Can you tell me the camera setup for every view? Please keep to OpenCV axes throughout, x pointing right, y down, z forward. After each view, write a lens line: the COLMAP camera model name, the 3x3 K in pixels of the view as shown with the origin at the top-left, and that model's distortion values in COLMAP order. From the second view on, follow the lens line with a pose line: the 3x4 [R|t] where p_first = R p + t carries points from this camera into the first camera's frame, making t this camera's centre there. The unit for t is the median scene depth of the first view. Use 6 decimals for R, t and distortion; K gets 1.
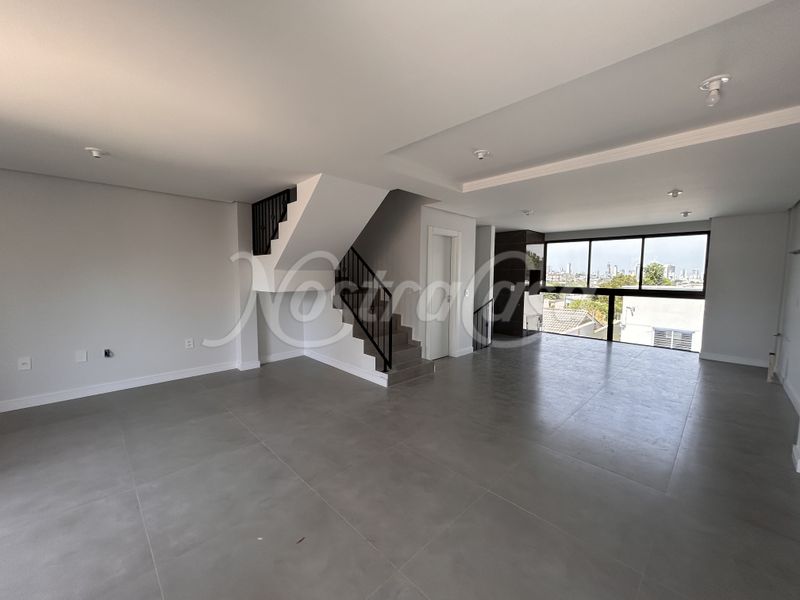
lens RADIAL K [[320.6, 0, 401.7], [0, 320.6, 300.9], [0, 0, 1]] dist [-0.000469, 0.000122]
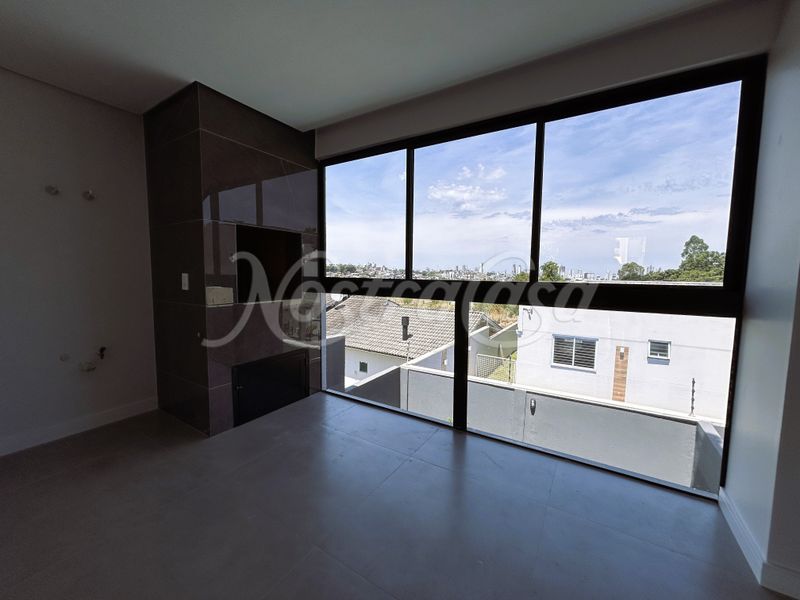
lens RADIAL K [[319.2, 0, 401.8], [0, 319.2, 294.9], [0, 0, 1]] dist [-0.000913, 0.000043]
pose [[0.973033, -0.005167, 0.230608, 0.275511], [0.007118, 0.999946, -0.007629, -0.011478], [-0.230556, 0.009065, 0.973017, 0.366177]]
